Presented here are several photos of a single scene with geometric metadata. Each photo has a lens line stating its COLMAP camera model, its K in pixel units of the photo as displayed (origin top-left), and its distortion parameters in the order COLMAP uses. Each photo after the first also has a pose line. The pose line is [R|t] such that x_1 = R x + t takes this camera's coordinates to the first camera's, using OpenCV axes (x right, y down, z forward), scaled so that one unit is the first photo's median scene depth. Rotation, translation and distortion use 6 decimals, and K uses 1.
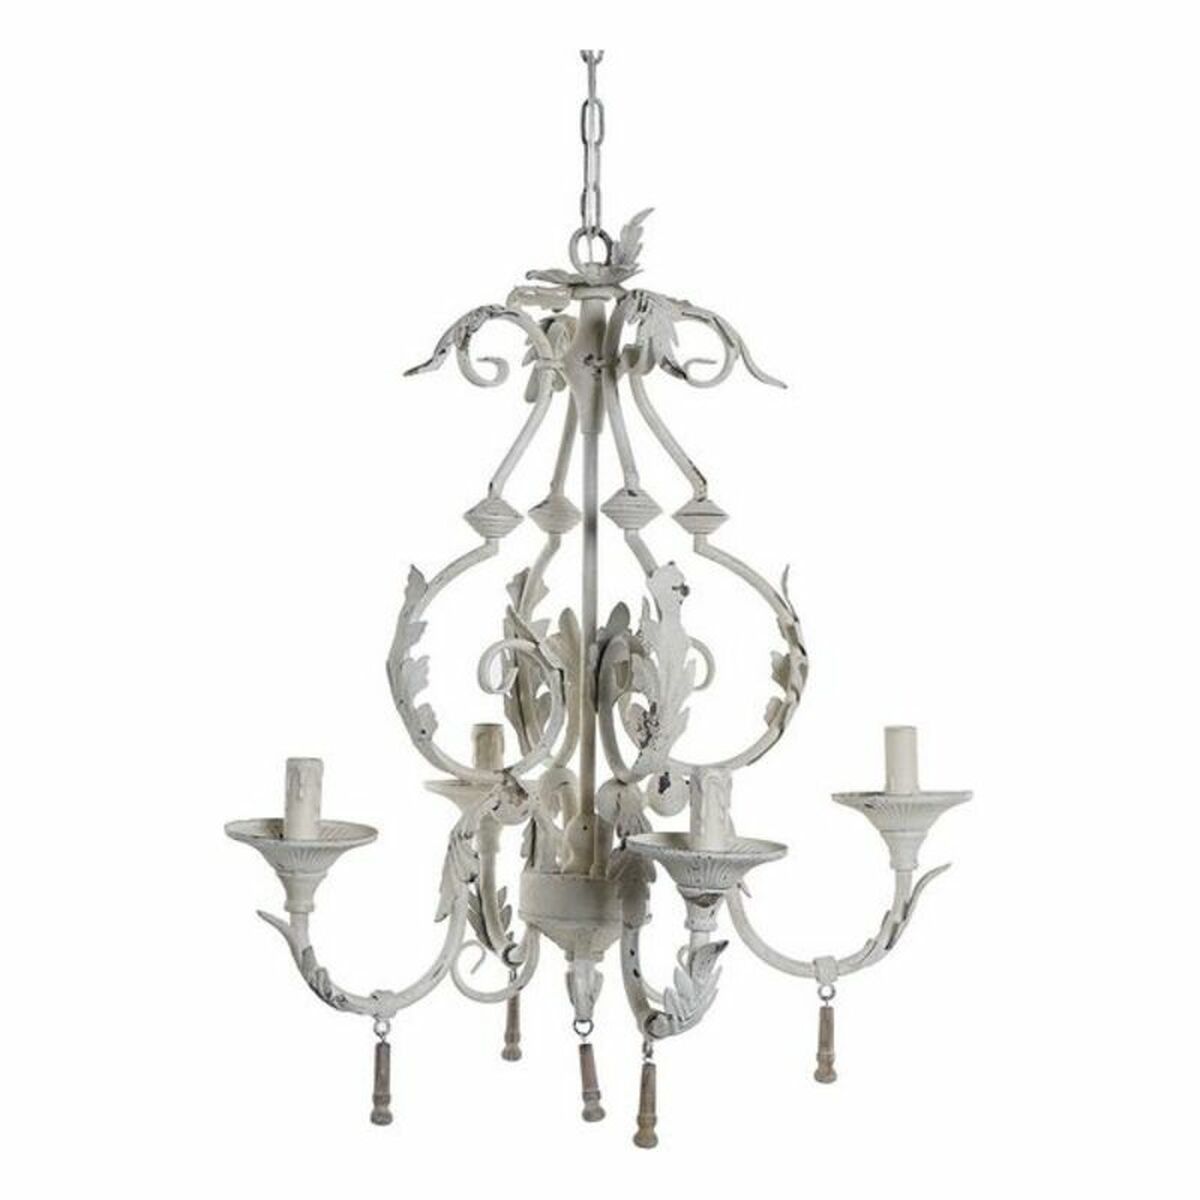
lens RADIAL K [[2608.1, 0, 599.0], [0, 2608.1, 600.0], [0, 0, 1]] dist [0.015954, 0.000000]
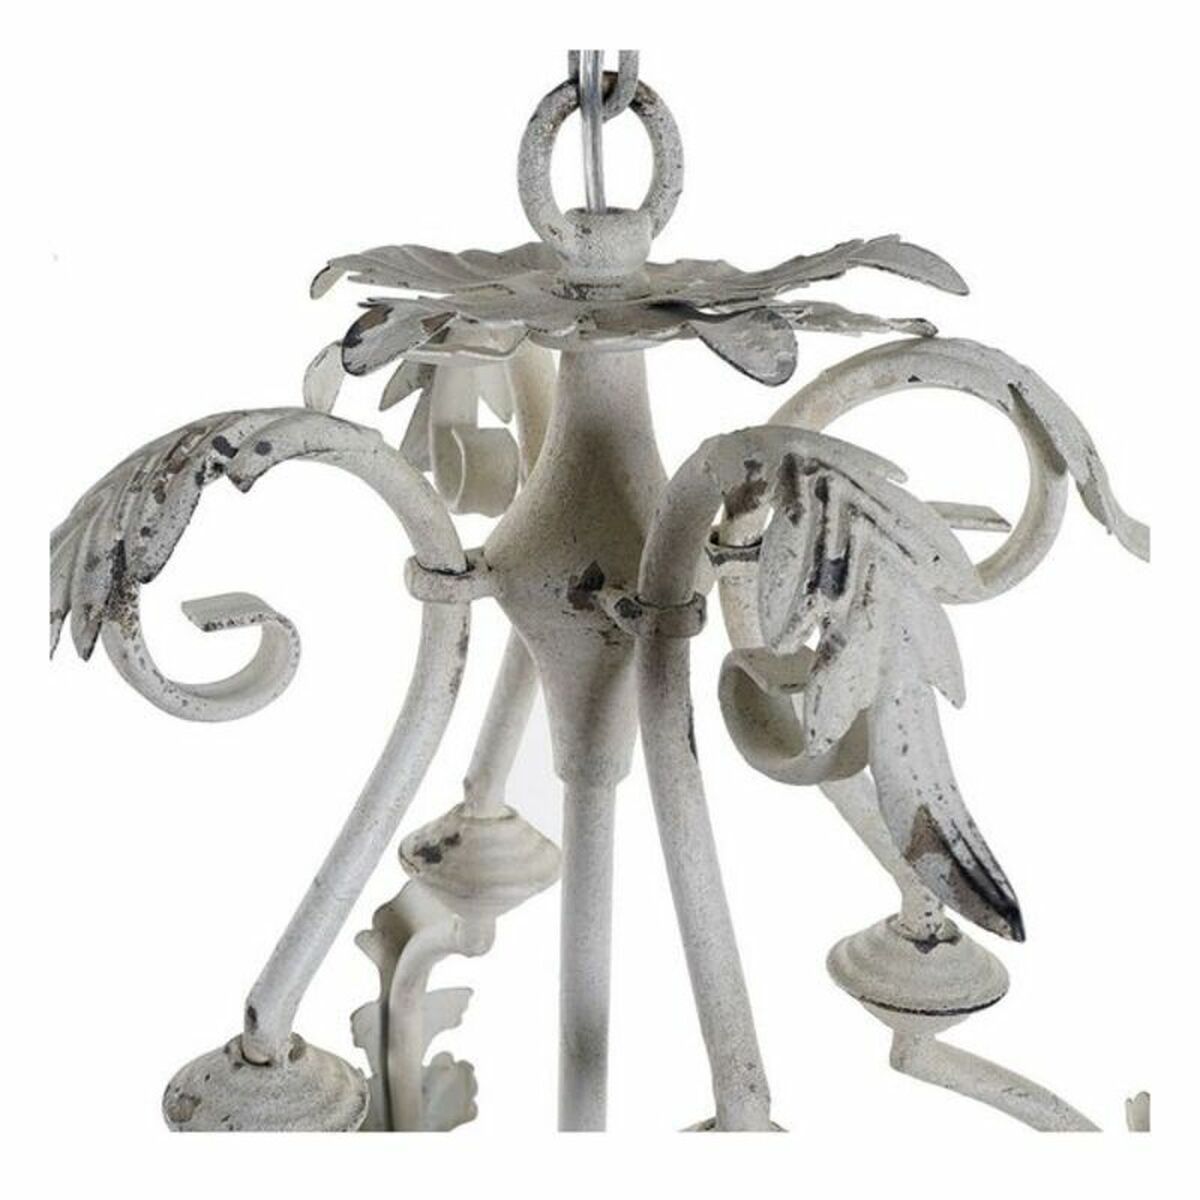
lens RADIAL K [[1932.9, 0, 600.8], [0, 1932.9, 600.1], [0, 0, 1]] dist [-0.032261, 0.000000]
pose [[0.999454, 0.002656, 0.032921, -0.009384], [-0.014276, 0.933577, 0.358093, -0.164432], [-0.029783, -0.358368, 0.933105, 0.799962]]
